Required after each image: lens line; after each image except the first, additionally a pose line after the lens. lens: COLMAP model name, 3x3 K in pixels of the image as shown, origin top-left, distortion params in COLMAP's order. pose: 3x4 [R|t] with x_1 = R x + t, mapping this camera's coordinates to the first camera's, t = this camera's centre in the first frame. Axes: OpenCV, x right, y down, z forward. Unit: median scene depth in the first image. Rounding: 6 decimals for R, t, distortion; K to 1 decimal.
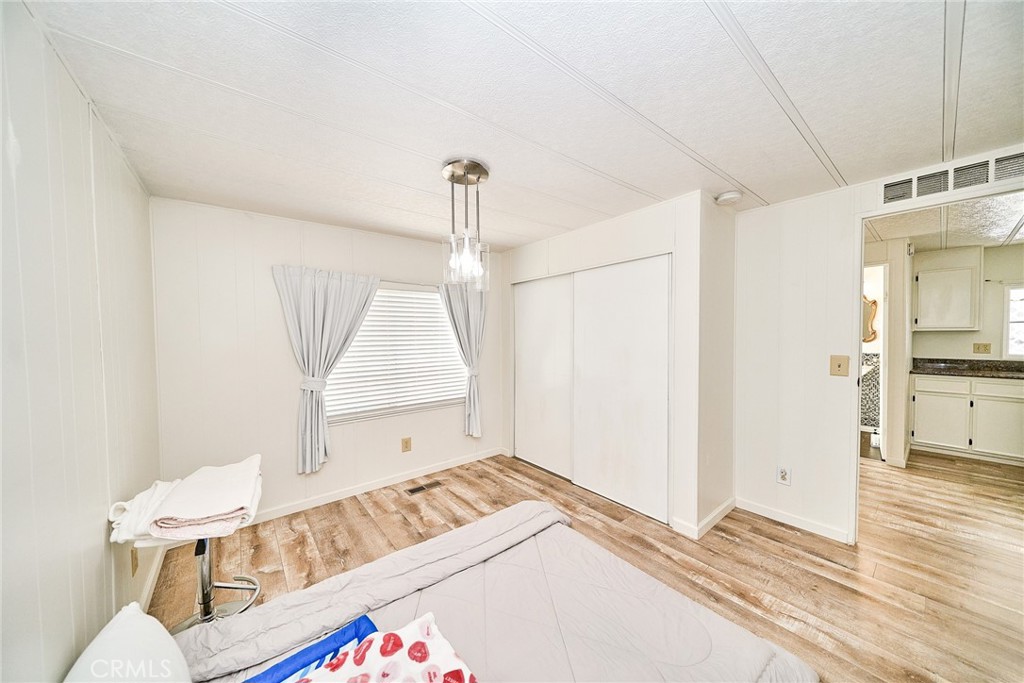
lens RADIAL K [[354.1, 0, 511.5], [0, 354.1, 341.4], [0, 0, 1]] dist [0.000823, -0.000402]
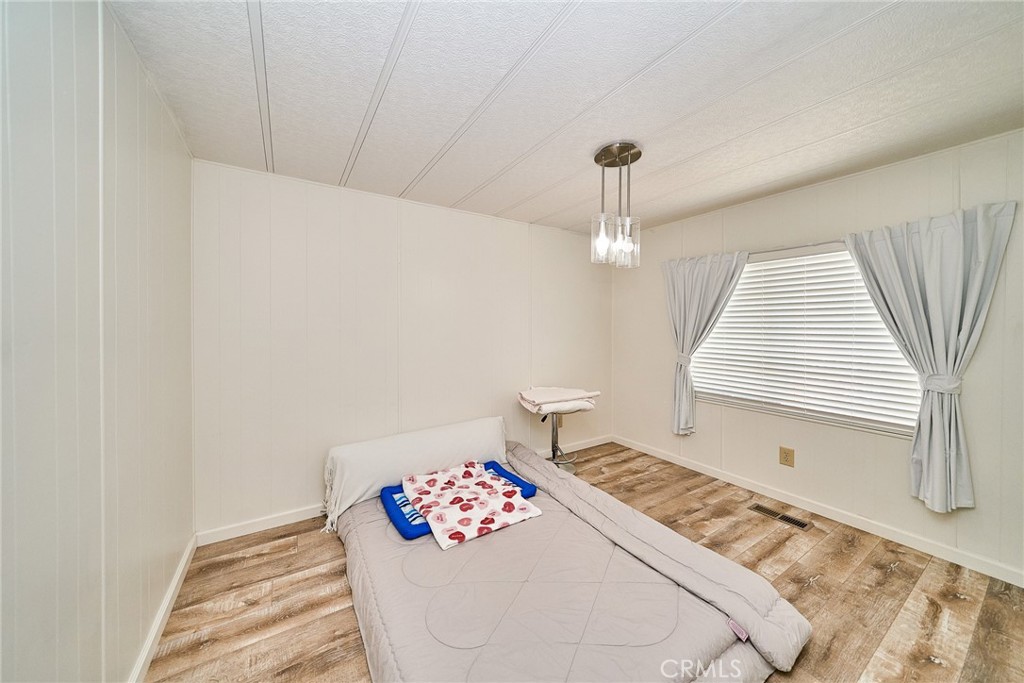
lens RADIAL K [[354.1, 0, 501.5], [0, 354.1, 317.6], [0, 0, 1]] dist [0.000823, -0.000402]
pose [[-0.133936, -0.003800, -0.990983, 0.649912], [-0.022409, 0.999749, -0.000805, 0.001189], [0.990737, 0.022100, -0.133987, 0.555257]]
